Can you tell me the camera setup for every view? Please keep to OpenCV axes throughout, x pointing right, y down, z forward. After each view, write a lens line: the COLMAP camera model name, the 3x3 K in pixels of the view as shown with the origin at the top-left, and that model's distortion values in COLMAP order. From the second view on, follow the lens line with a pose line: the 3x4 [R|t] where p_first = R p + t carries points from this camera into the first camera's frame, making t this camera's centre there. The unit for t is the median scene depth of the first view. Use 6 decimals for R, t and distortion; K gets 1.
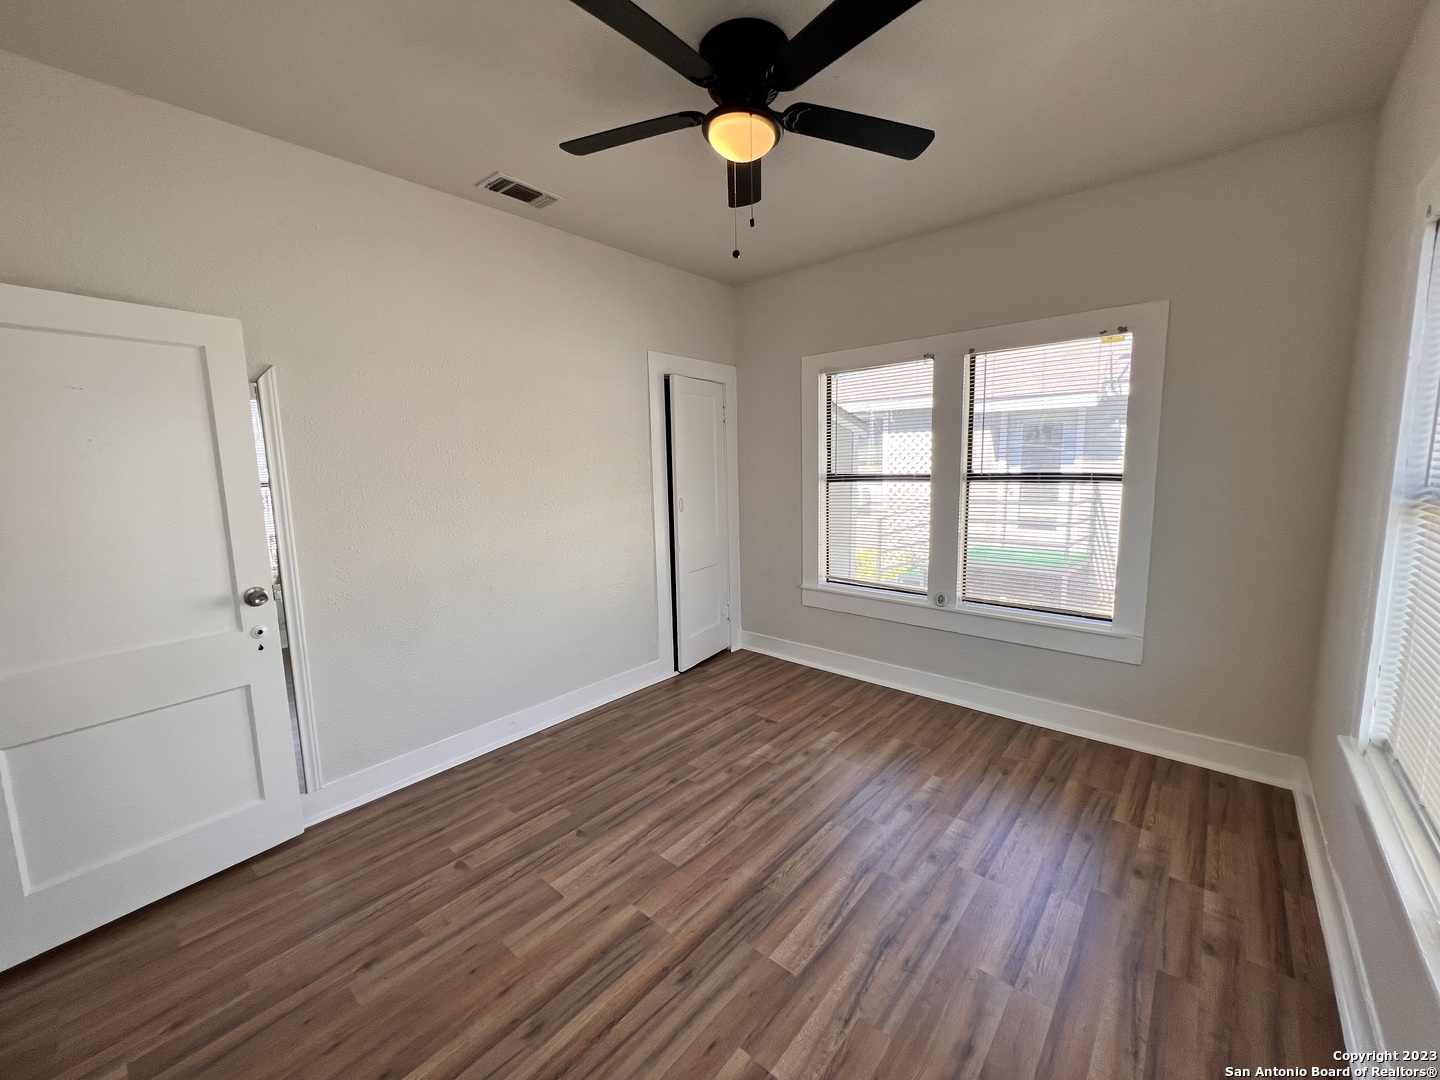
lens RADIAL K [[576.6, 0, 714.1], [0, 576.6, 535.4], [0, 0, 1]] dist [-0.001119, 0.000537]
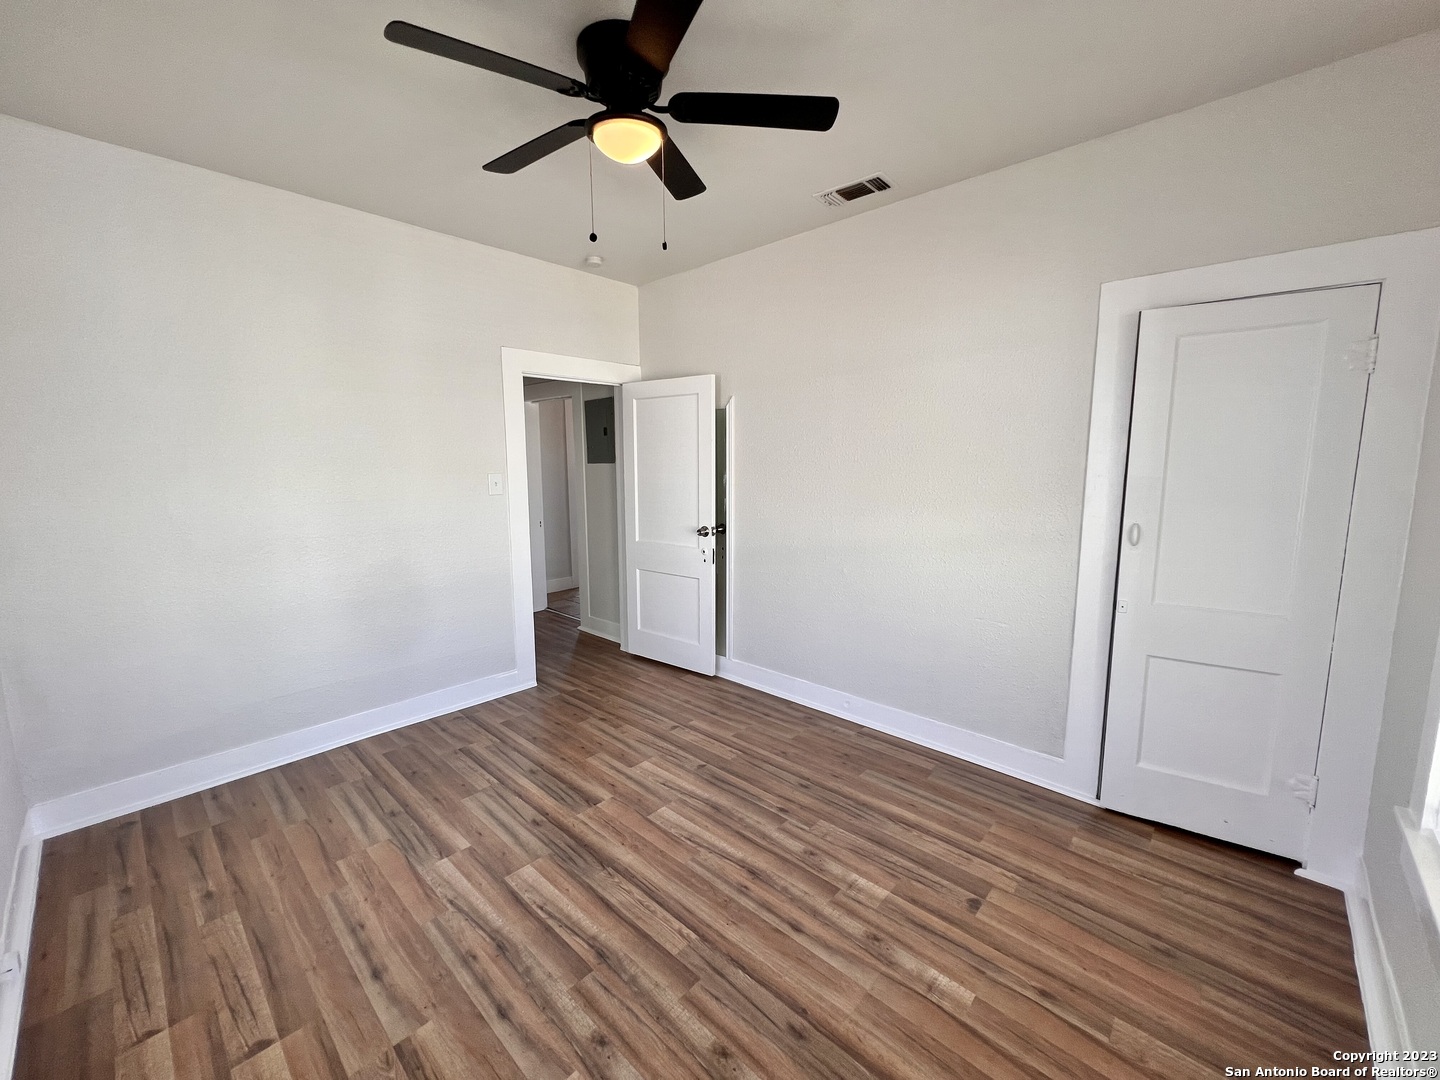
lens RADIAL K [[582.1, 0, 712.5], [0, 582.1, 574.2], [0, 0, 1]] dist [0.000025, 0.000265]
pose [[-0.042491, 0.217321, -0.975175, 0.799604], [-0.122845, 0.967514, 0.220967, -0.129813], [0.991516, 0.129185, -0.014413, 0.919523]]
